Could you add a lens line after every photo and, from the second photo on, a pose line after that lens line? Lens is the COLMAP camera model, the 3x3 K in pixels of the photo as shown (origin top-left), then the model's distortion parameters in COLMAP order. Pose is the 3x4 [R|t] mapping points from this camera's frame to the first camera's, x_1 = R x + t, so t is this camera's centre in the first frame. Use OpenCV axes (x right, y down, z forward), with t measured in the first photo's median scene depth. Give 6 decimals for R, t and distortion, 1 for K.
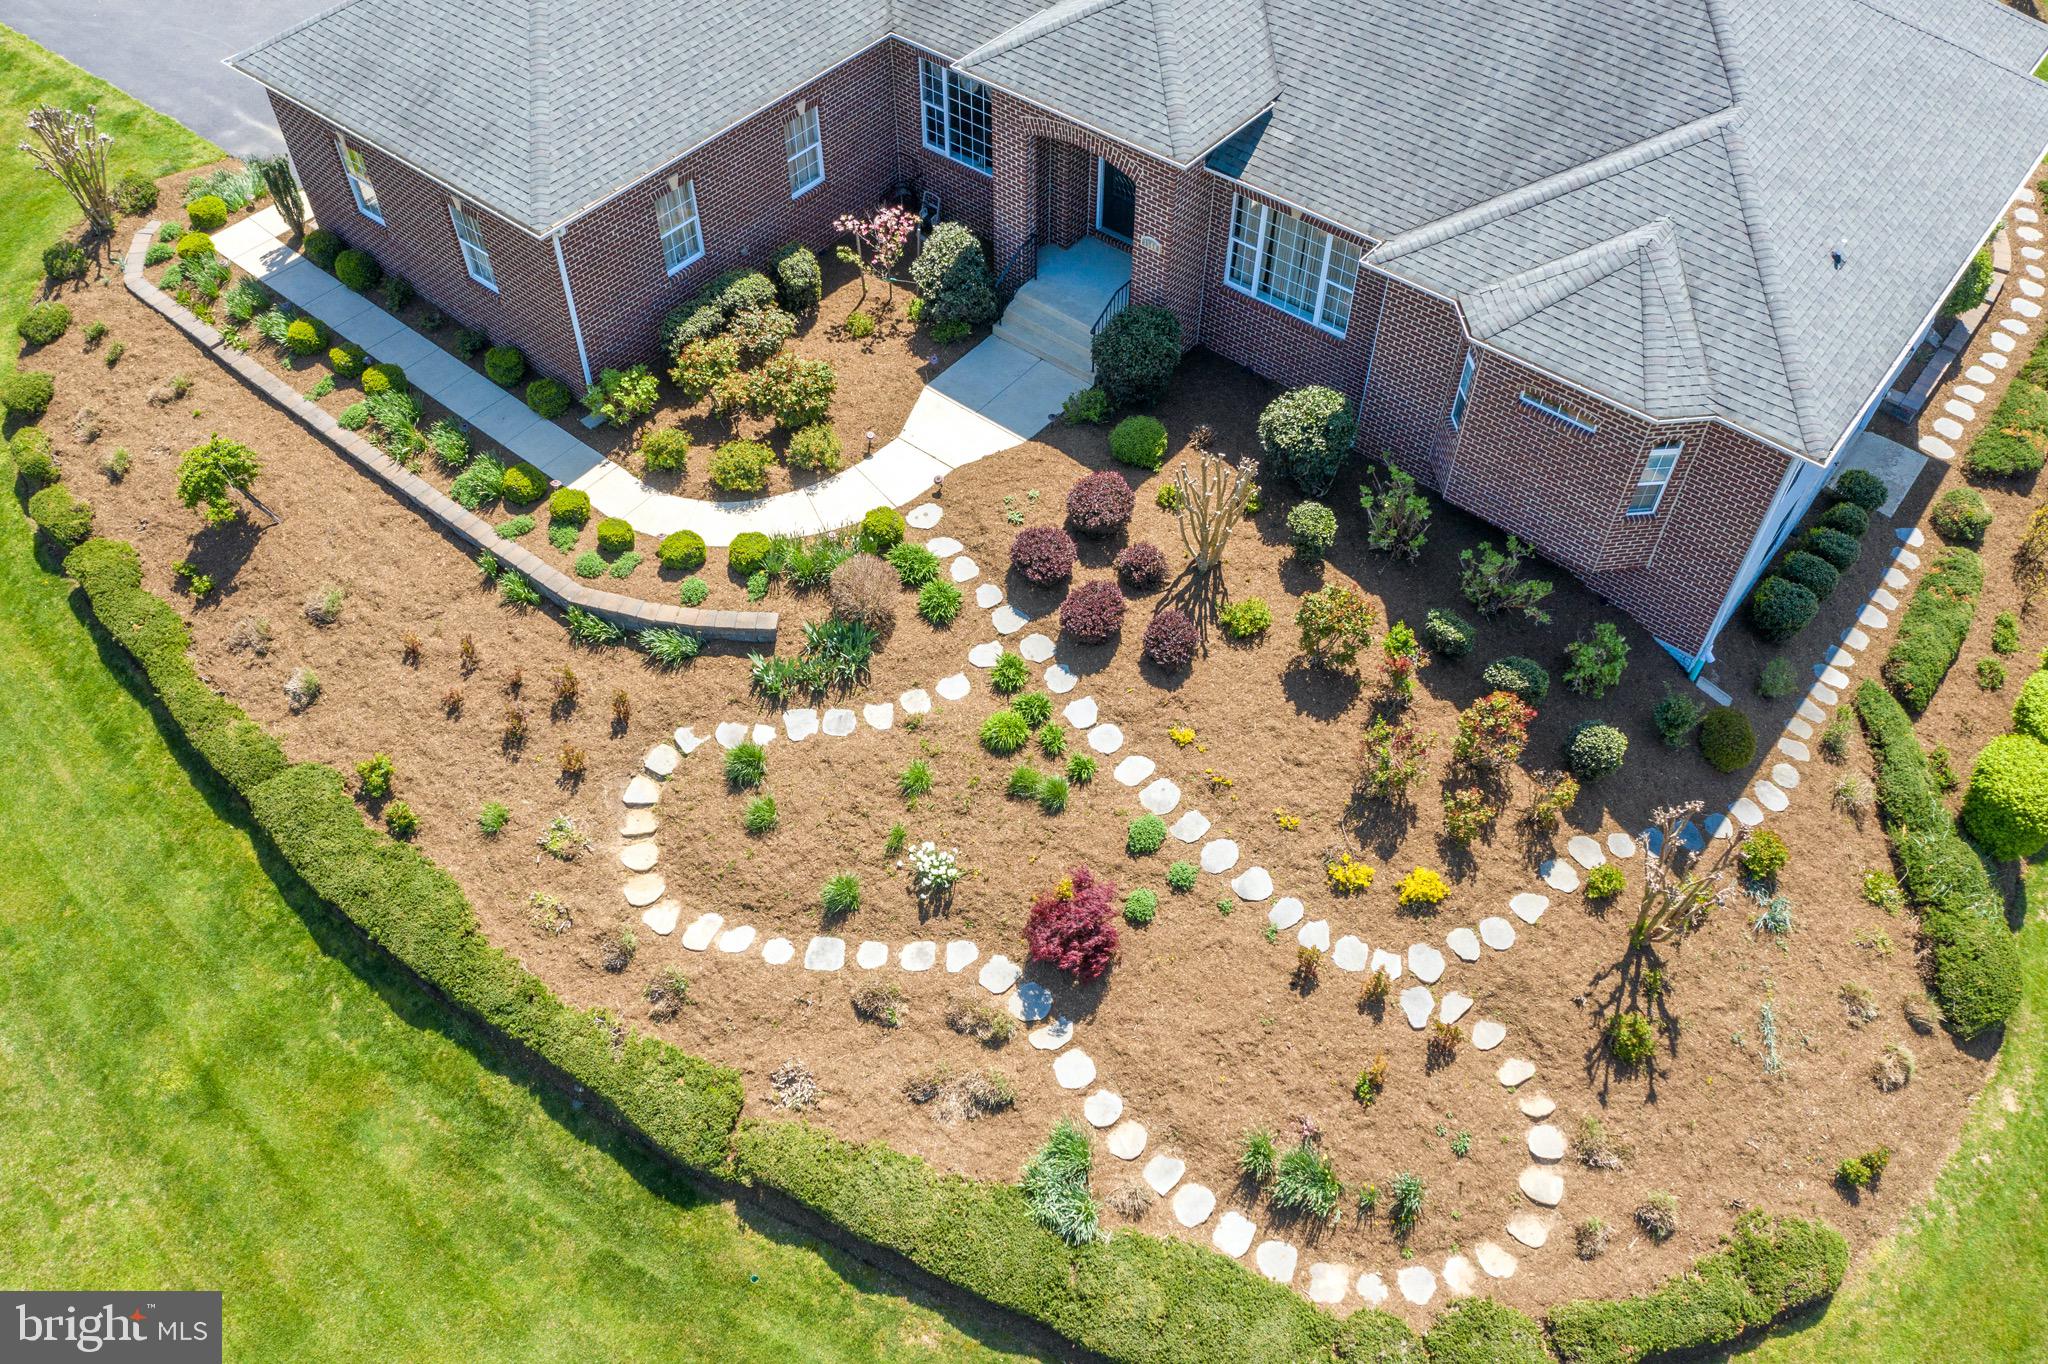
lens RADIAL K [[1618.8, 0, 1028.7], [0, 1618.8, 693.2], [0, 0, 1]] dist [-0.026955, 0.006321]
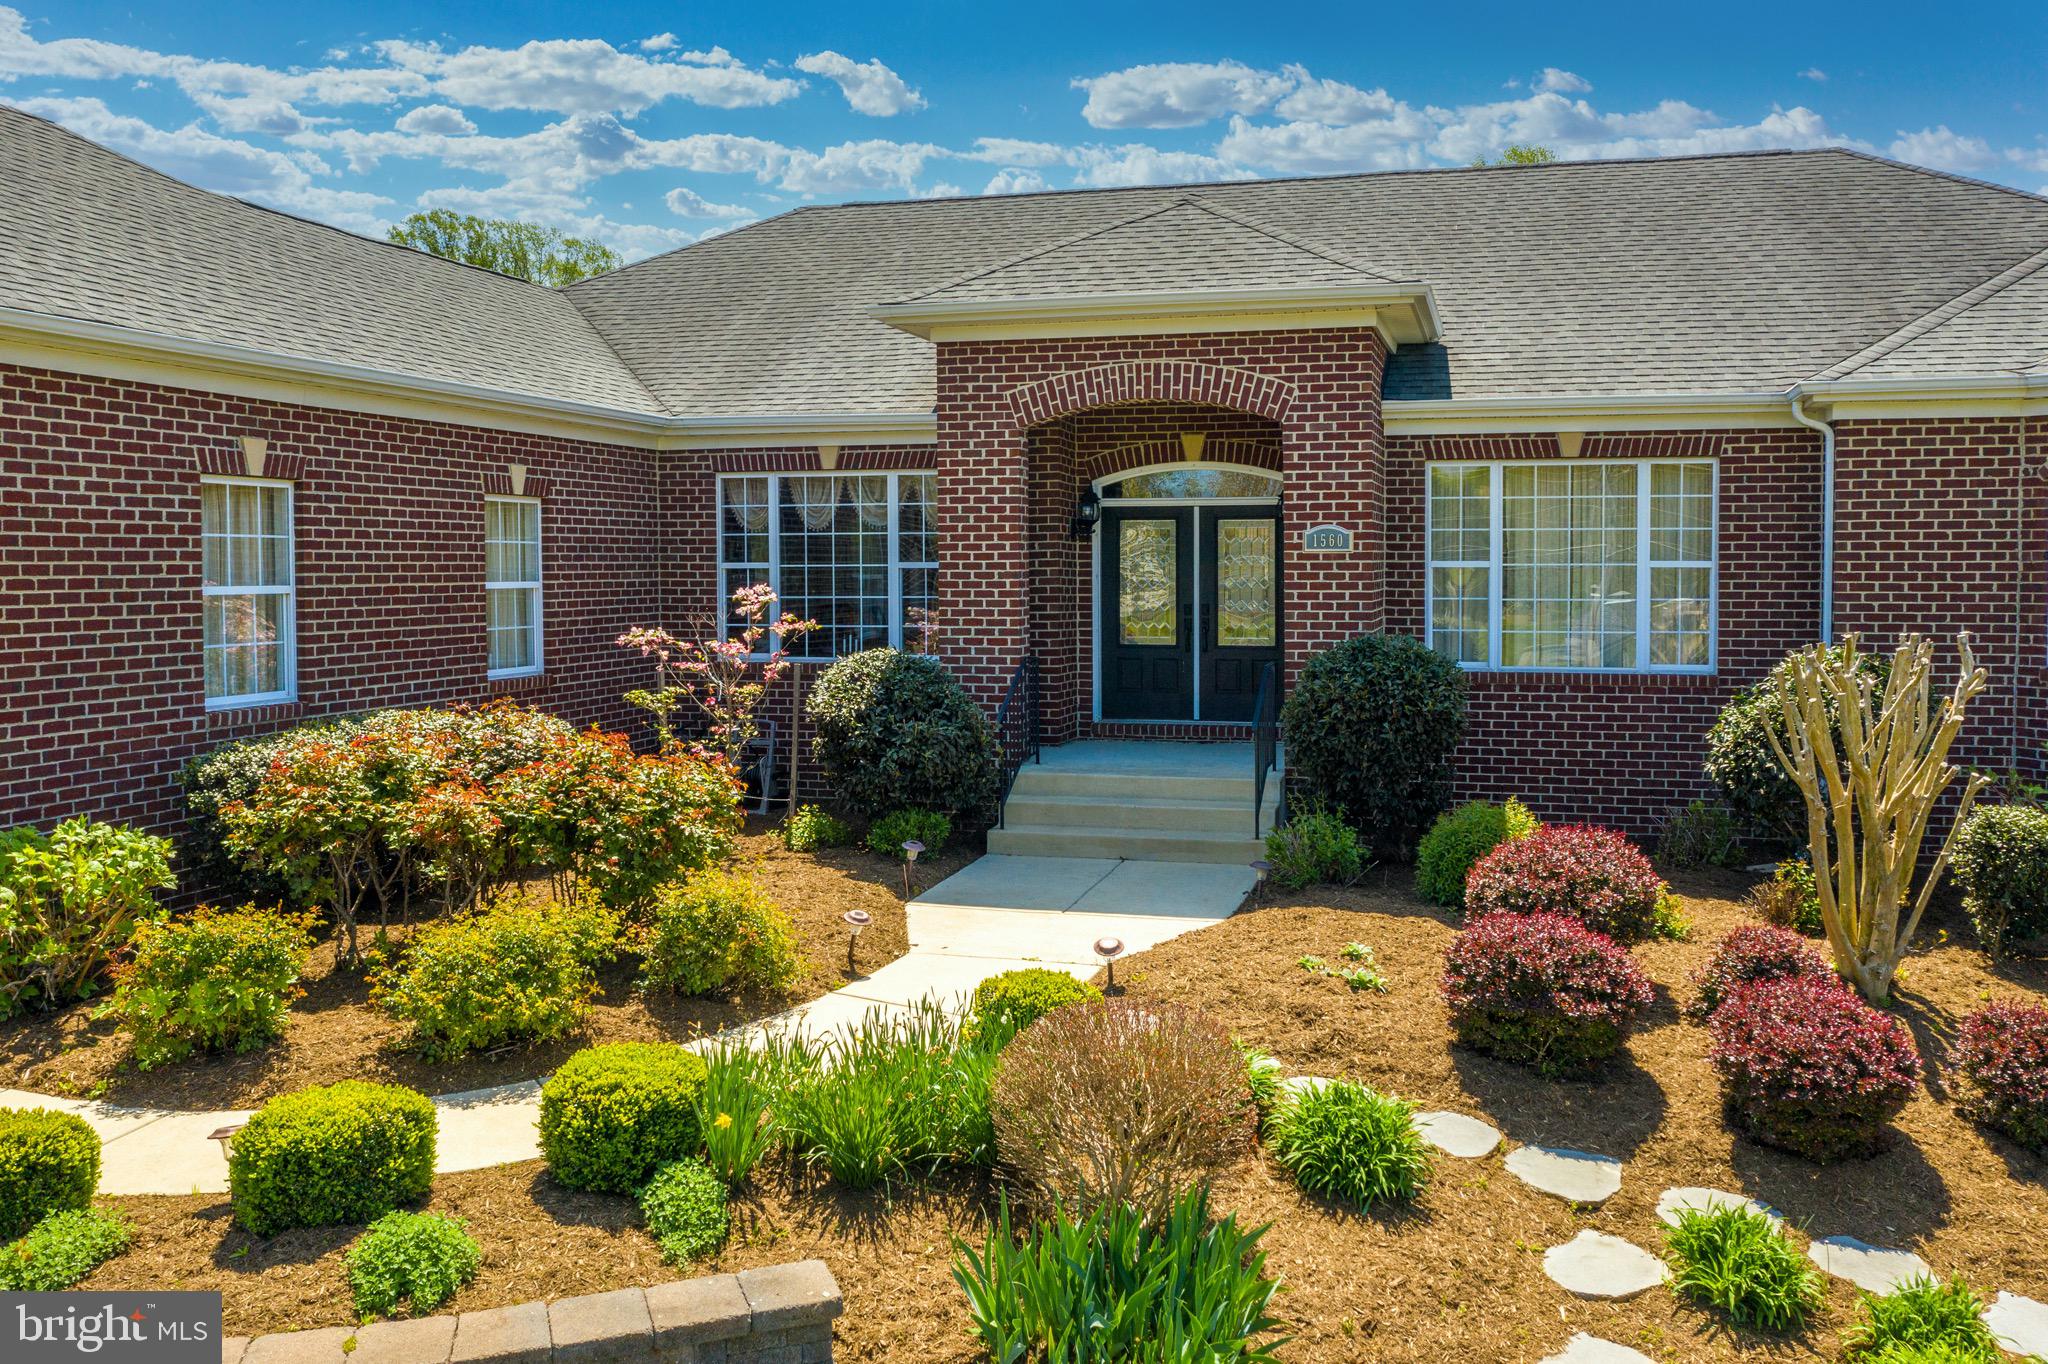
lens RADIAL K [[1618.8, 0, 1120.1], [0, 1618.8, 614.5], [0, 0, 1]] dist [-0.026955, 0.006321]
pose [[0.902755, -0.019043, 0.429734, -0.224038], [0.333247, 0.662654, -0.670698, 0.060388], [-0.271993, 0.748683, 0.604561, 0.823538]]
